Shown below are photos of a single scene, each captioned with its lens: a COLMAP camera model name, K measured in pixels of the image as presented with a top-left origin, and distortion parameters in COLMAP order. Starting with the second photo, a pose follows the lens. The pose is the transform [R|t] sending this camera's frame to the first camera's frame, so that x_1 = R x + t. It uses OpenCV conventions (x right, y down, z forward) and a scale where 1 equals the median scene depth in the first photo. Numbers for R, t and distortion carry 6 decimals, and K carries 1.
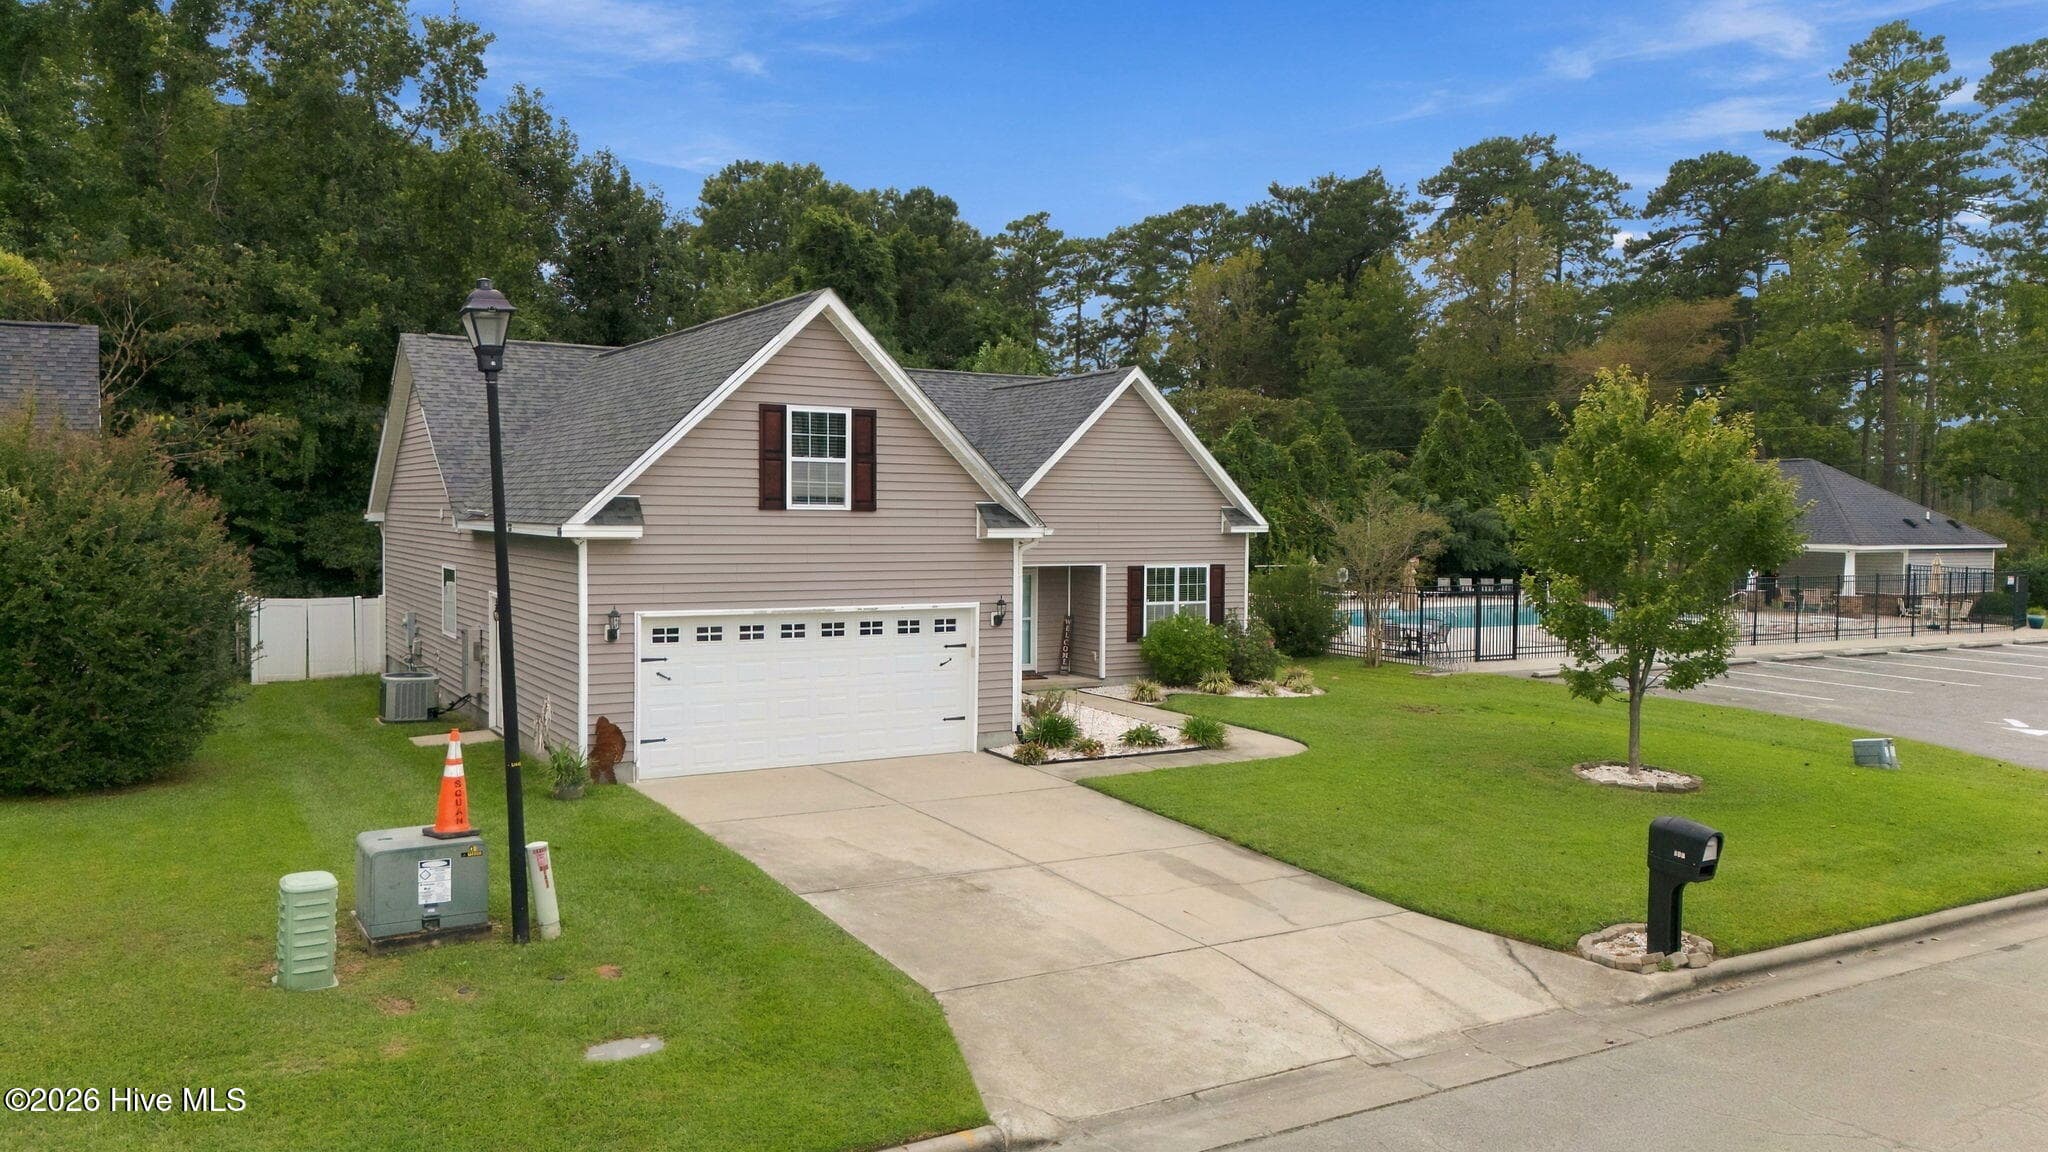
lens RADIAL K [[1489.9, 0, 1024.0], [0, 1489.9, 576.0], [0, 0, 1]] dist [0.087833, -0.092404]
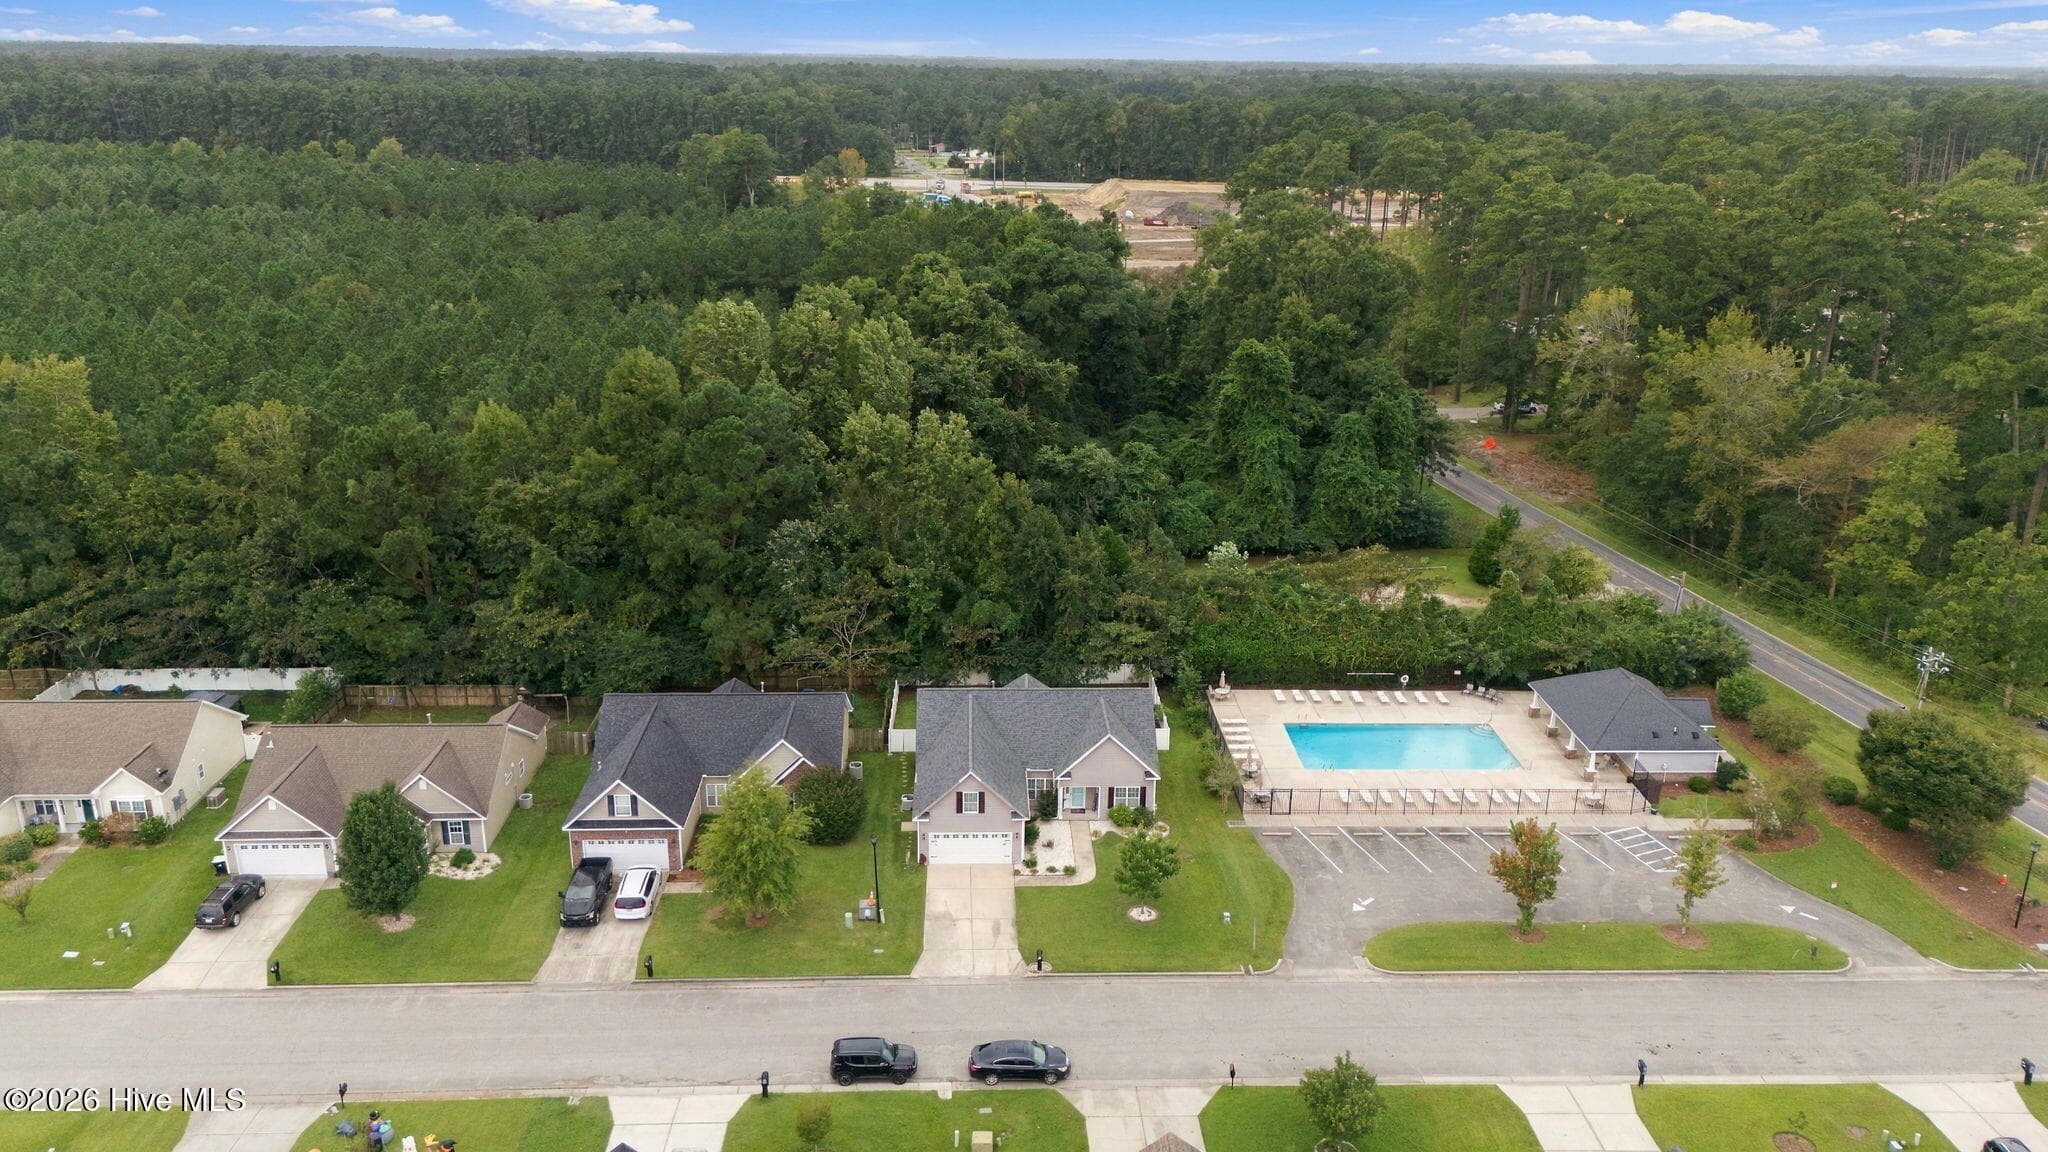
lens RADIAL K [[1489.9, 0, 1024.0], [0, 1489.9, 576.0], [0, 0, 1]] dist [0.087833, -0.092404]
pose [[0.877938, 0.157383, -0.452167, 1.799583], [-0.024578, 0.957997, 0.285723, -1.890048], [0.478143, -0.239734, 0.844930, -2.372265]]
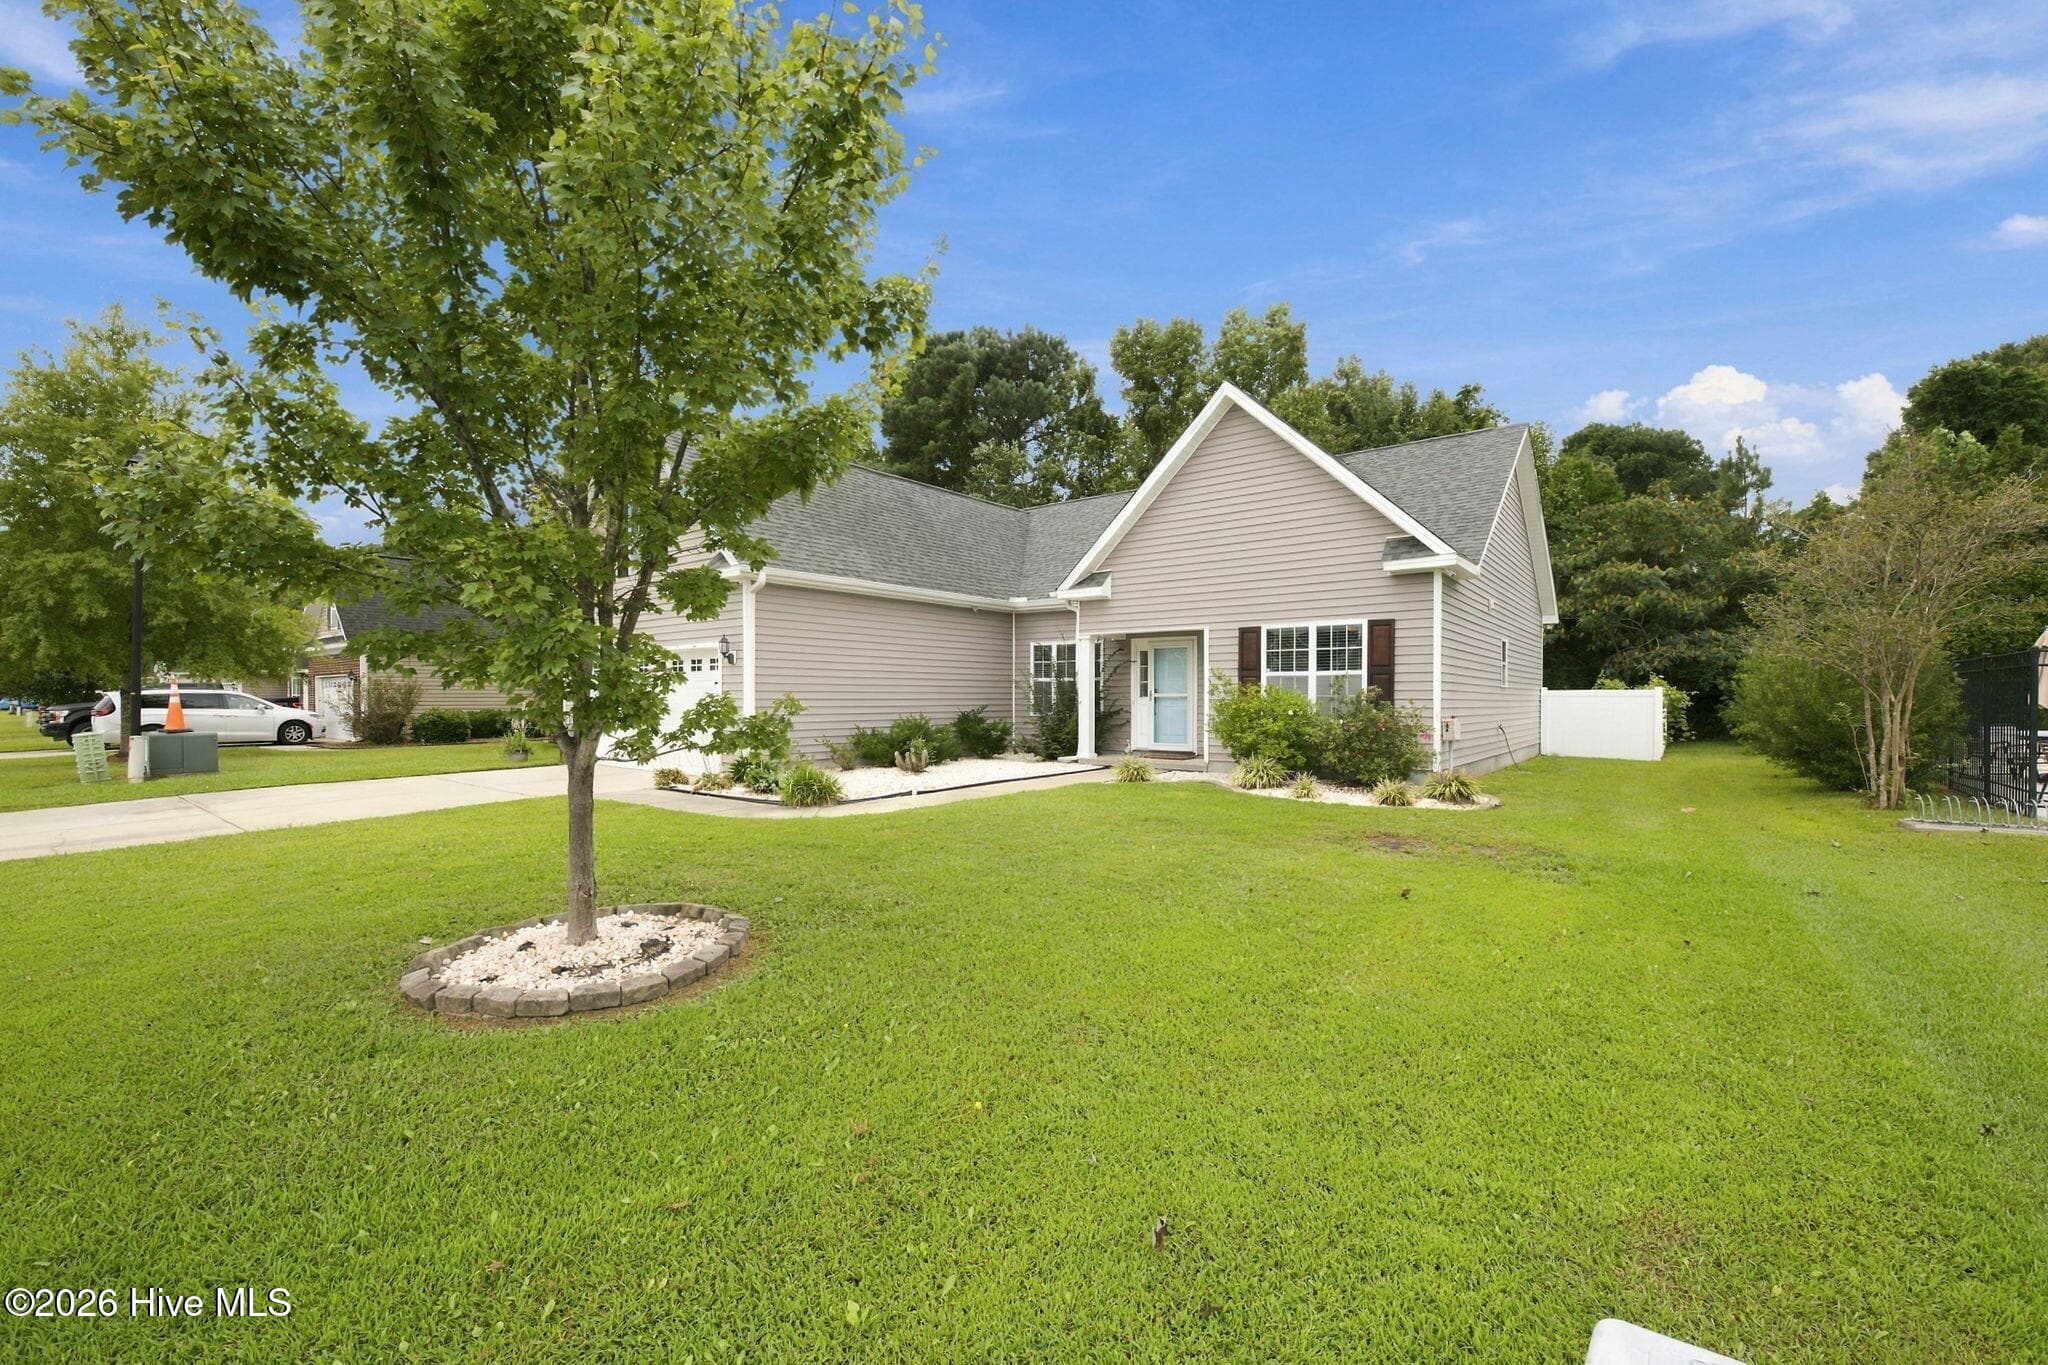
lens RADIAL K [[851.2, 0, 1027.6], [0, 851.2, 697.6], [0, 0, 1]] dist [-0.002452, -0.000070]
pose [[0.369777, -0.012714, -0.929033, 0.639060], [-0.043319, 0.998583, -0.030908, 0.071011], [0.928110, 0.051674, 0.368703, 0.997363]]
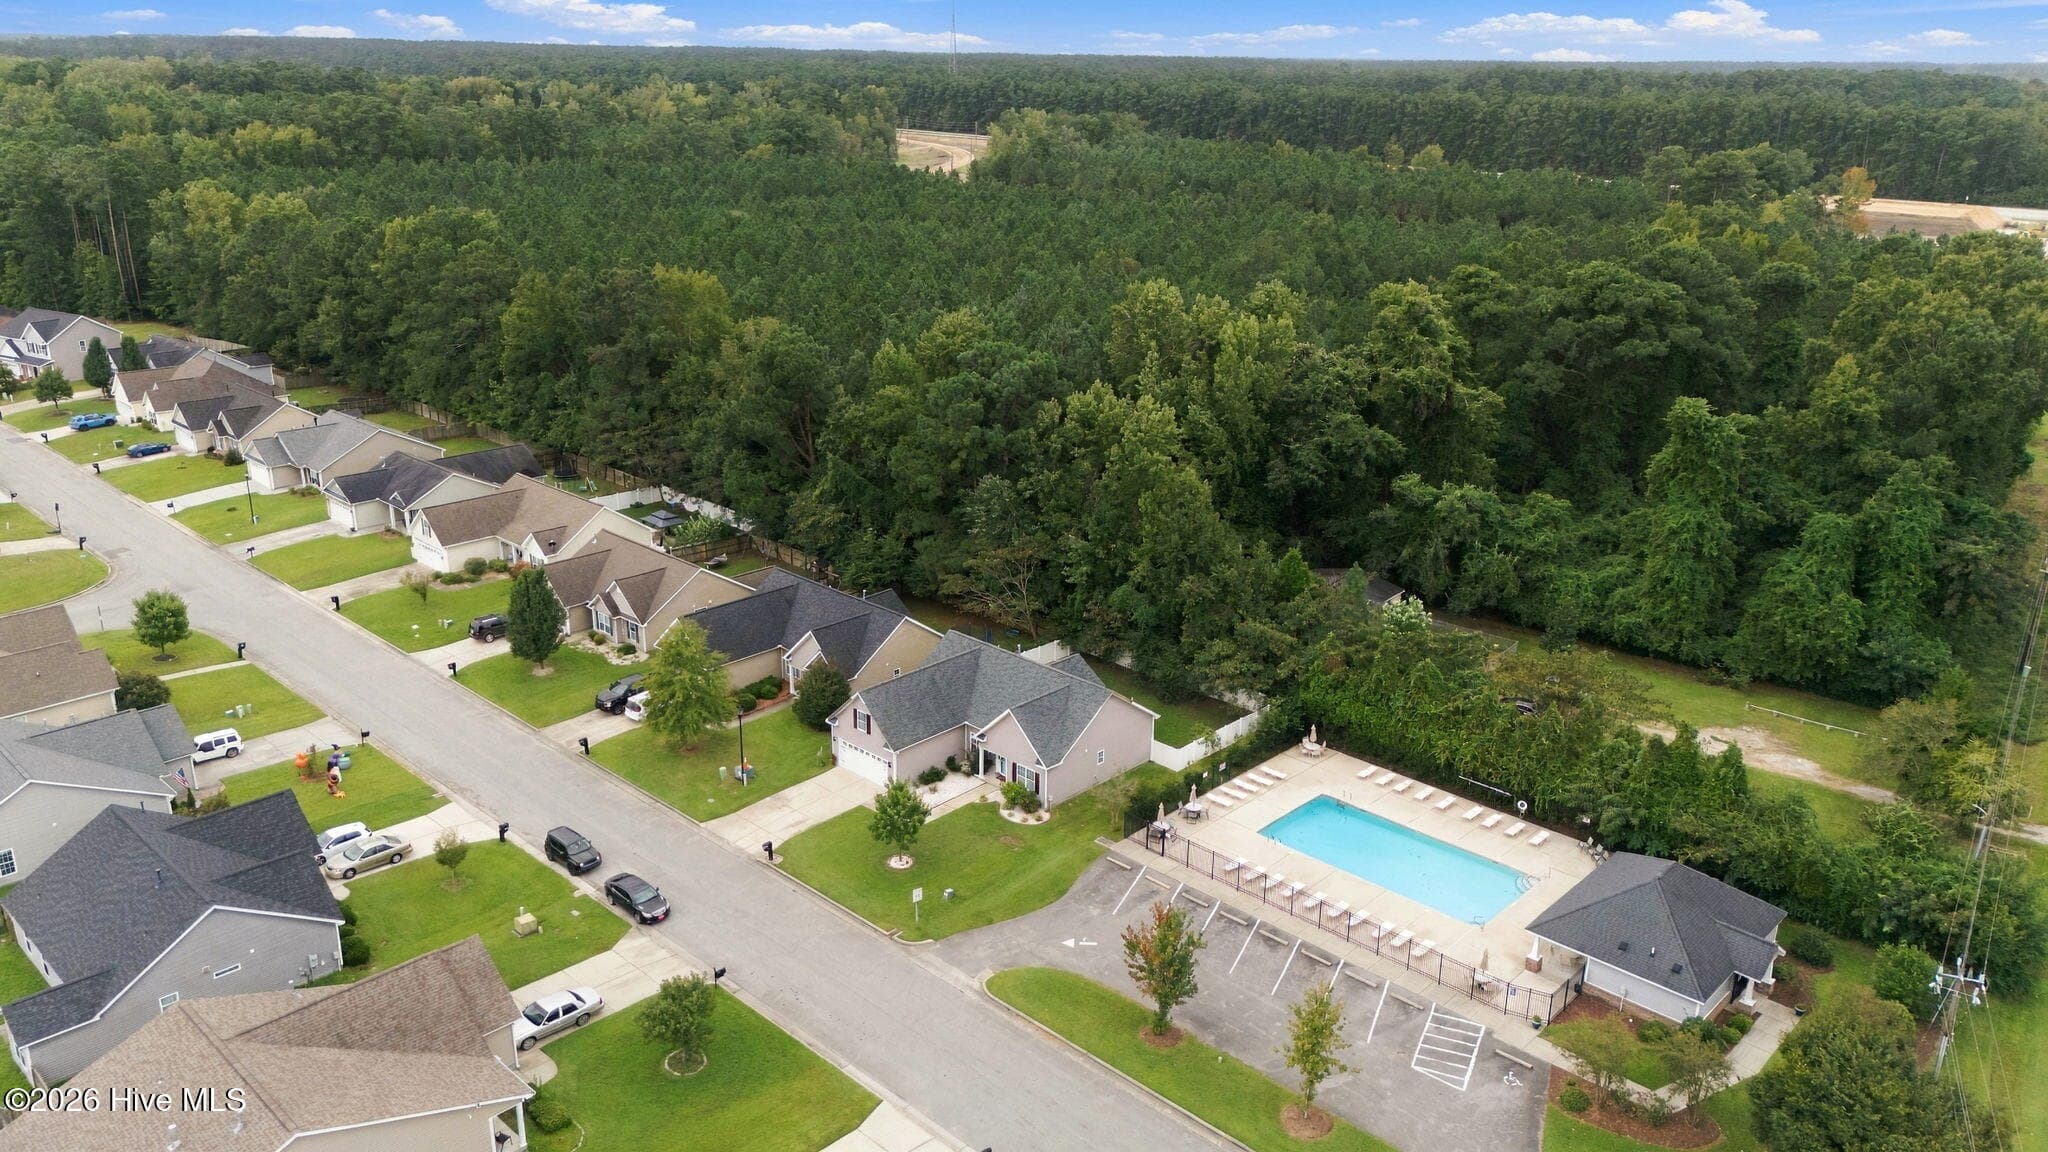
lens RADIAL K [[1489.9, 0, 1024.0], [0, 1489.9, 576.0], [0, 0, 1]] dist [0.087833, -0.092404]
pose [[0.270409, 0.310411, -0.911331, 4.107930], [-0.053093, 0.949963, 0.307816, -1.966148], [0.961281, -0.034851, 0.273359, 0.181997]]
